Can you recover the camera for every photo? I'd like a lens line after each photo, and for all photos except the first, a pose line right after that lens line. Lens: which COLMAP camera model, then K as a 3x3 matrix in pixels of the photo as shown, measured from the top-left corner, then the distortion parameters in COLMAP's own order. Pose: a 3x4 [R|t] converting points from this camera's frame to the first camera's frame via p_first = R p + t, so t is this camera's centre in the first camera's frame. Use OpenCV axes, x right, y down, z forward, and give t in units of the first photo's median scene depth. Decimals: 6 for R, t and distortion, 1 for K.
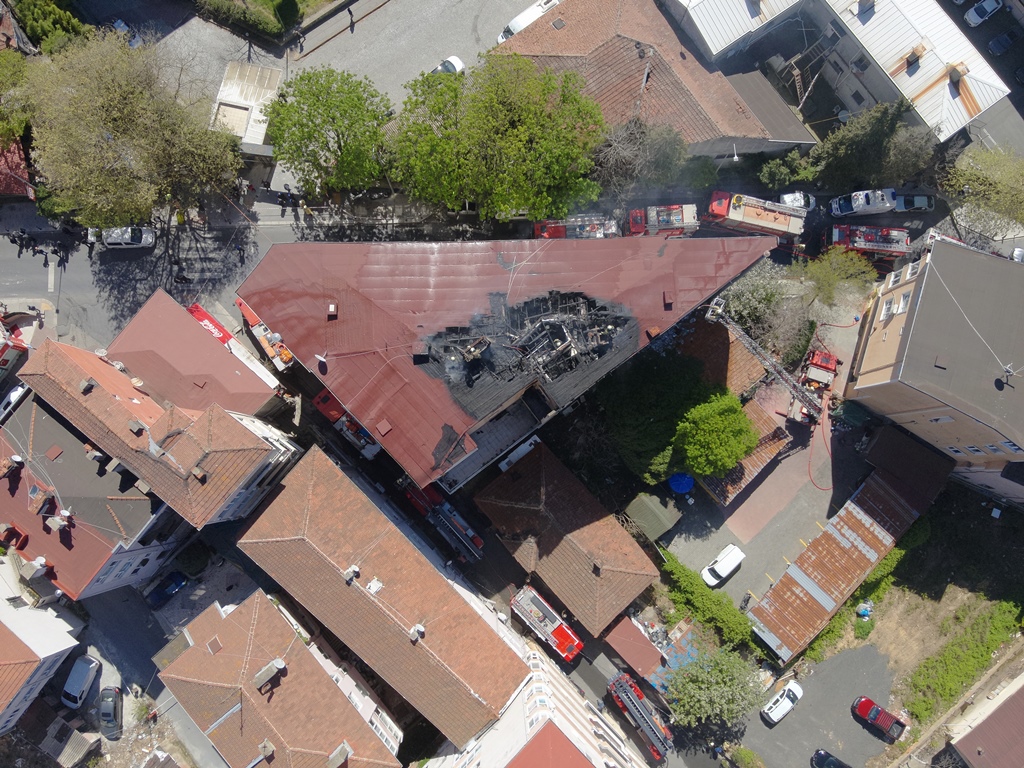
lens RADIAL K [[721.6, 0, 512.0], [0, 721.6, 384.0], [0, 0, 1]] dist [0.001219, 0.000064]
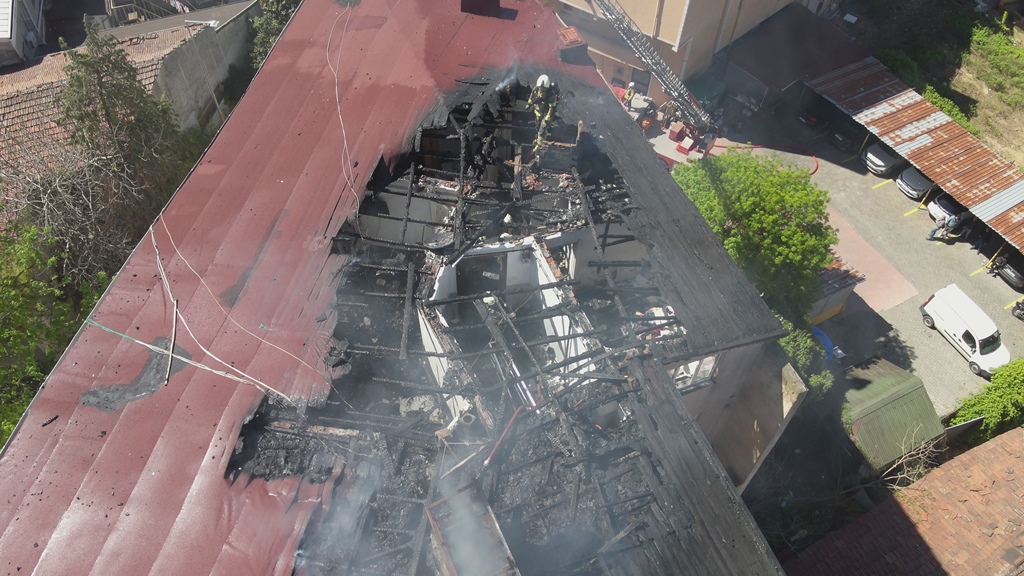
lens RADIAL K [[767.1, 0, 512.0], [0, 767.1, 288.0], [0, 0, 1]] dist [0.128383, -0.238071]
pose [[0.251859, -0.782241, 0.569794, -0.076417], [0.960467, 0.274205, -0.048101, -0.037649], [-0.118614, 0.559383, 0.820379, 0.588317]]
